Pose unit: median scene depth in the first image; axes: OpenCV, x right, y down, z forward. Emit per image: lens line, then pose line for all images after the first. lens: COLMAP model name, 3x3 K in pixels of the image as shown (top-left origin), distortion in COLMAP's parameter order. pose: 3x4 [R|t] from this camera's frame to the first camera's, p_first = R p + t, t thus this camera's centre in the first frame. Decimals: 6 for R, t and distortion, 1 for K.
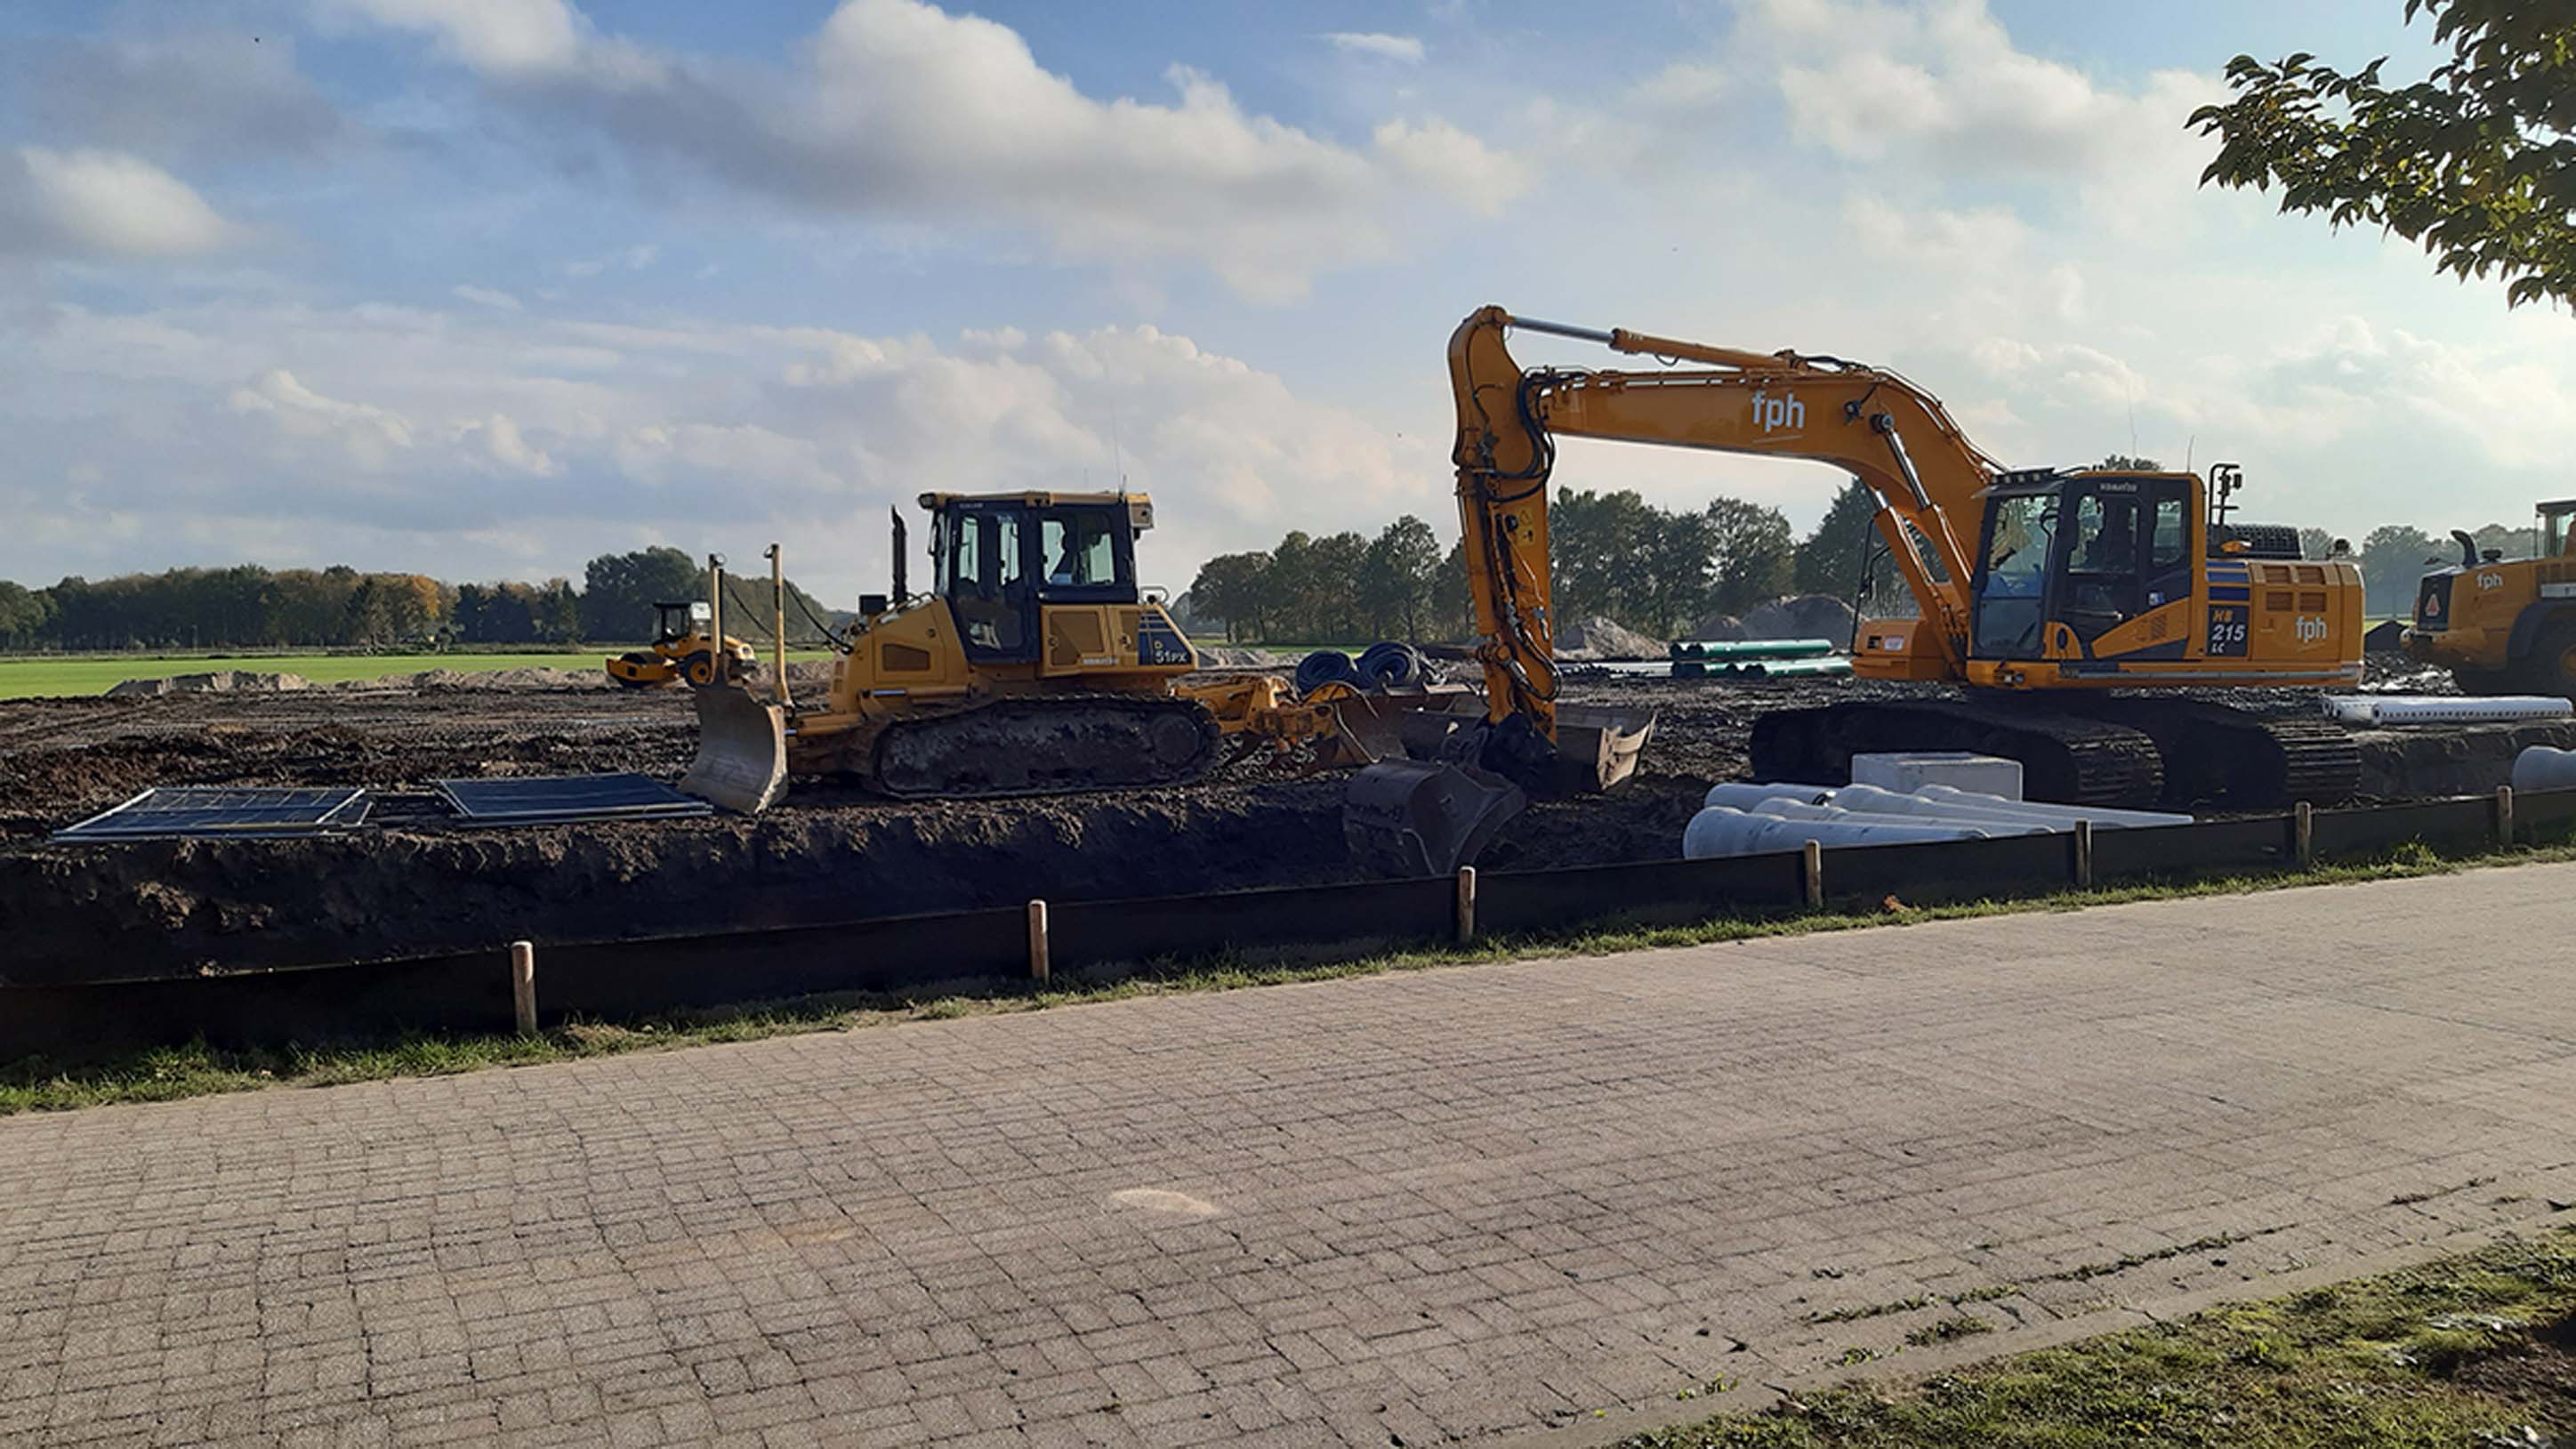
lens RADIAL K [[2052.2, 0, 1333.5], [0, 2052.2, 674.2], [0, 0, 1]] dist [0.070091, -0.124165]
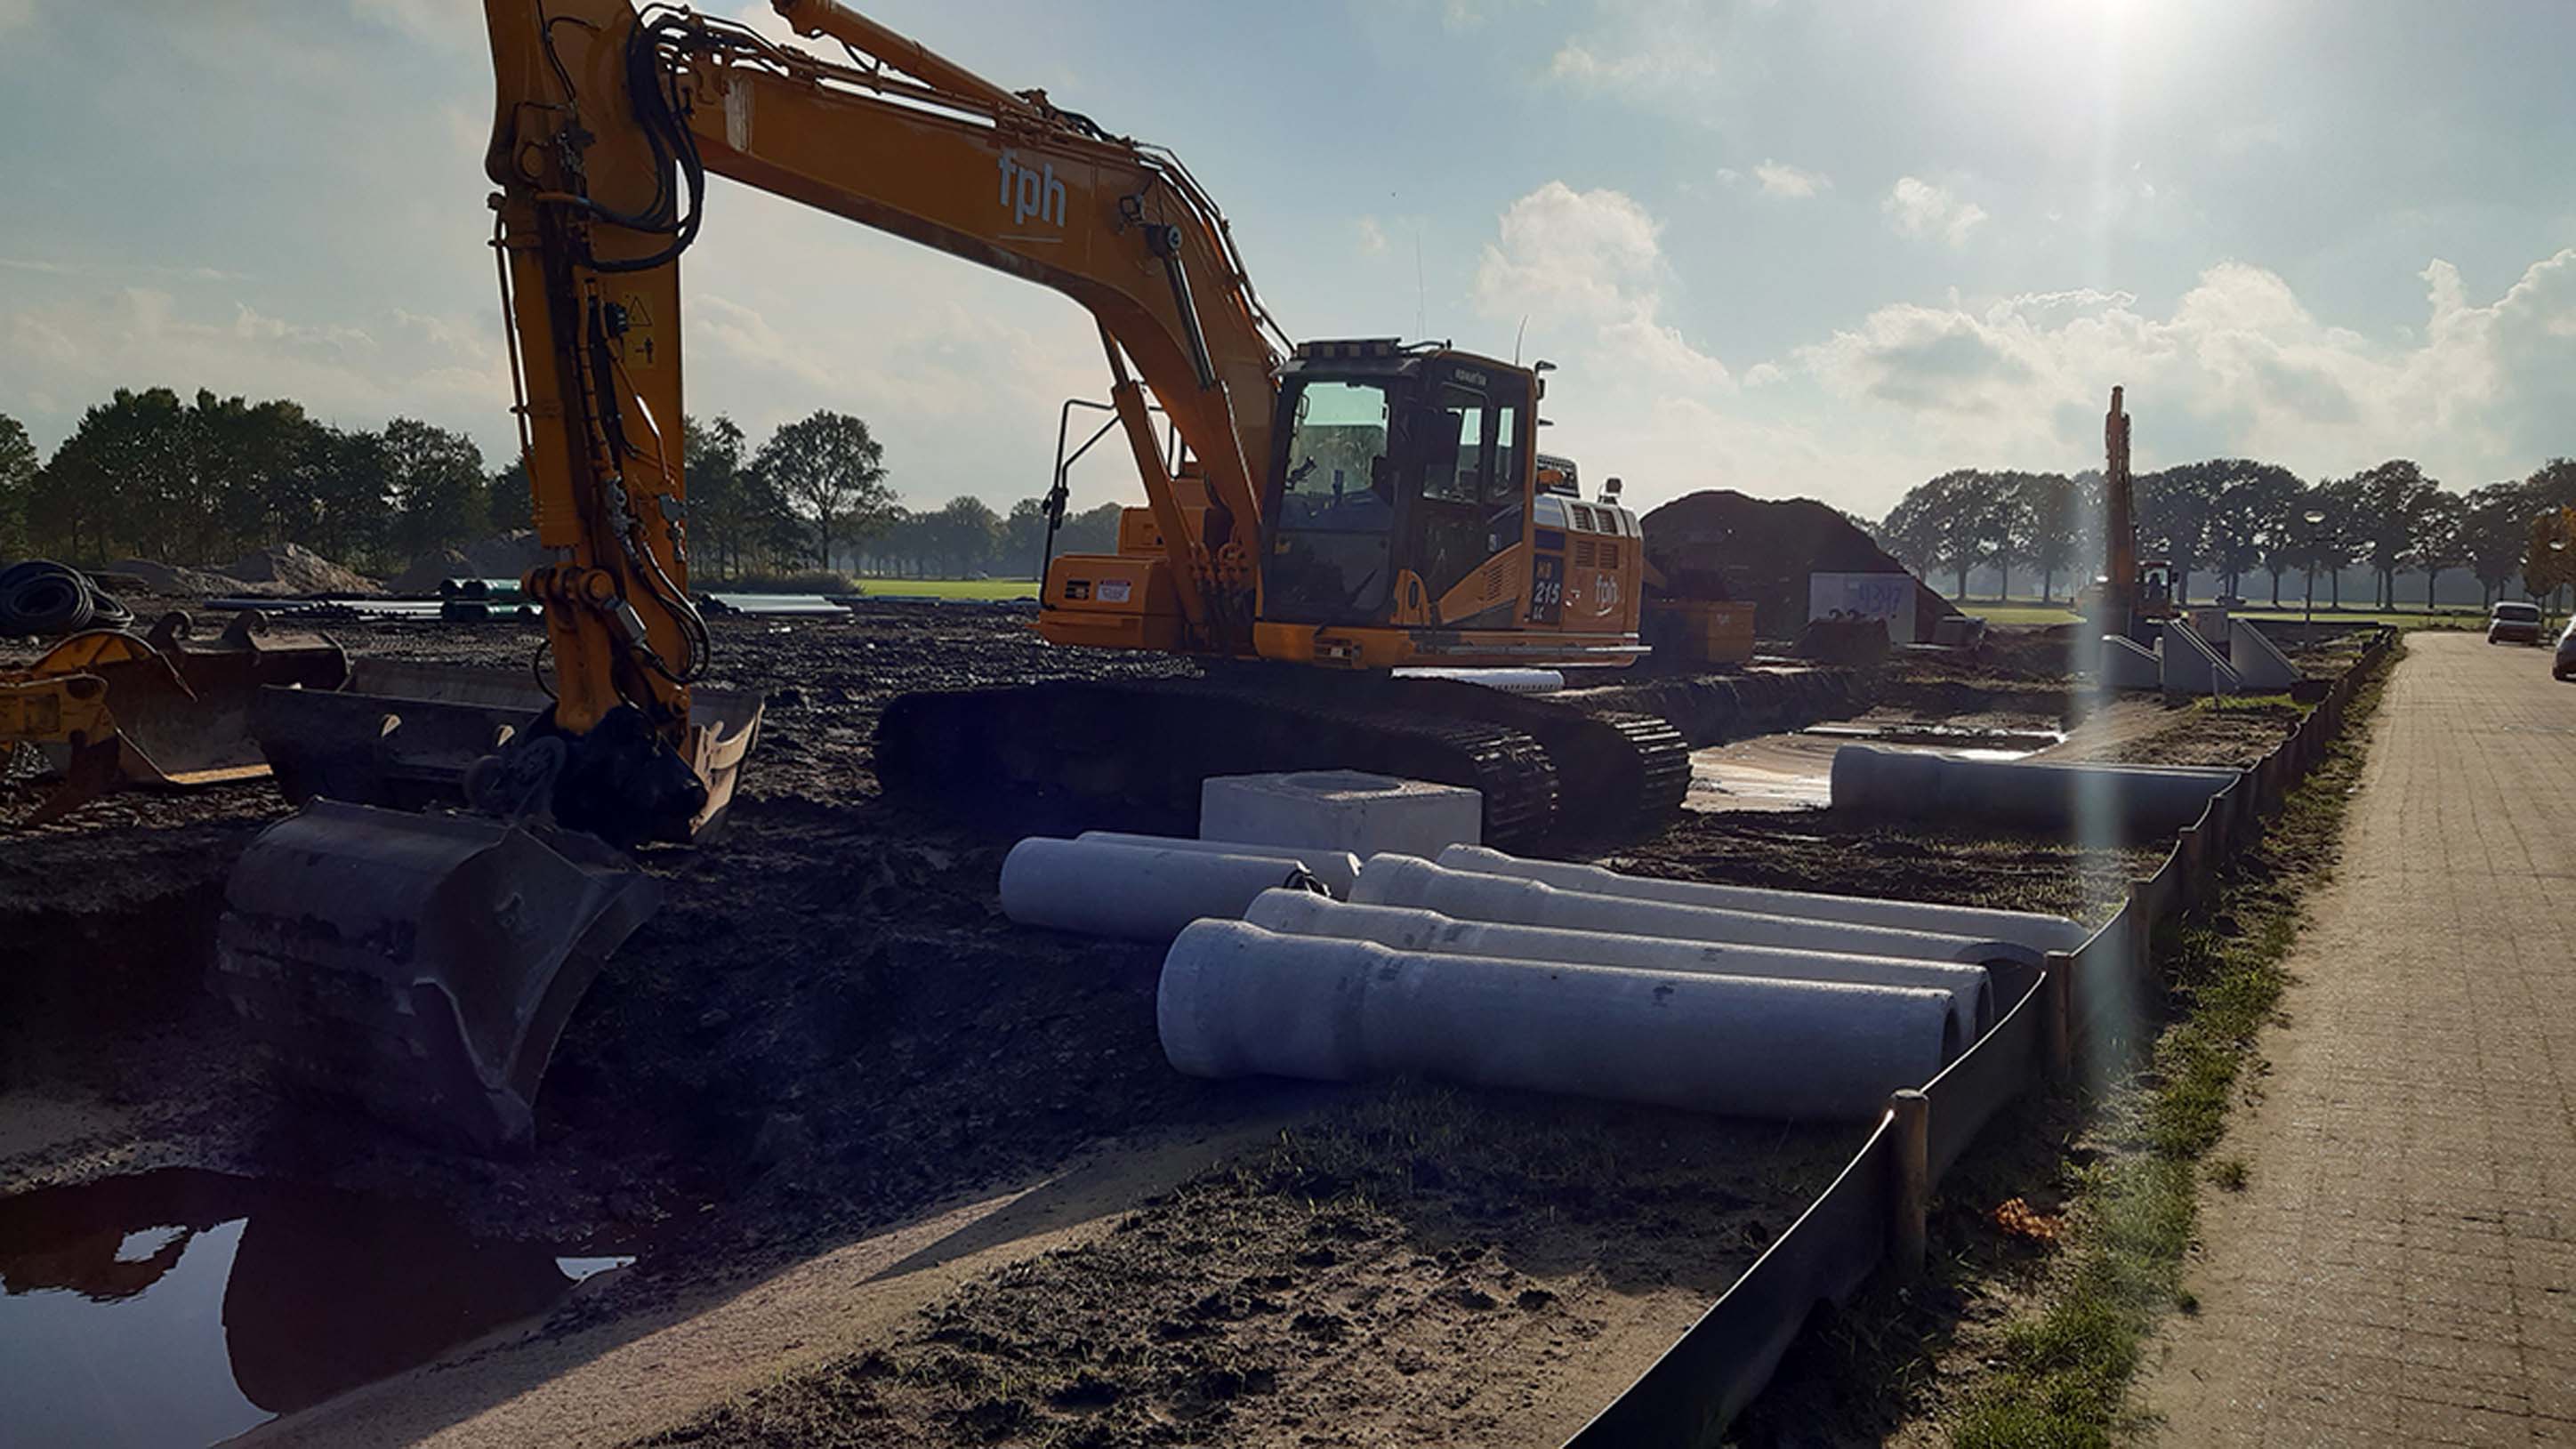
lens RADIAL K [[2052.2, 0, 1323.0], [0, 2052.2, 722.5], [0, 0, 1]] dist [0.070091, -0.124165]
pose [[0.818061, -0.005479, 0.575106, -0.050950], [-0.022758, 0.998863, 0.041888, -0.002088], [-0.574682, -0.047355, 0.817006, 0.436896]]
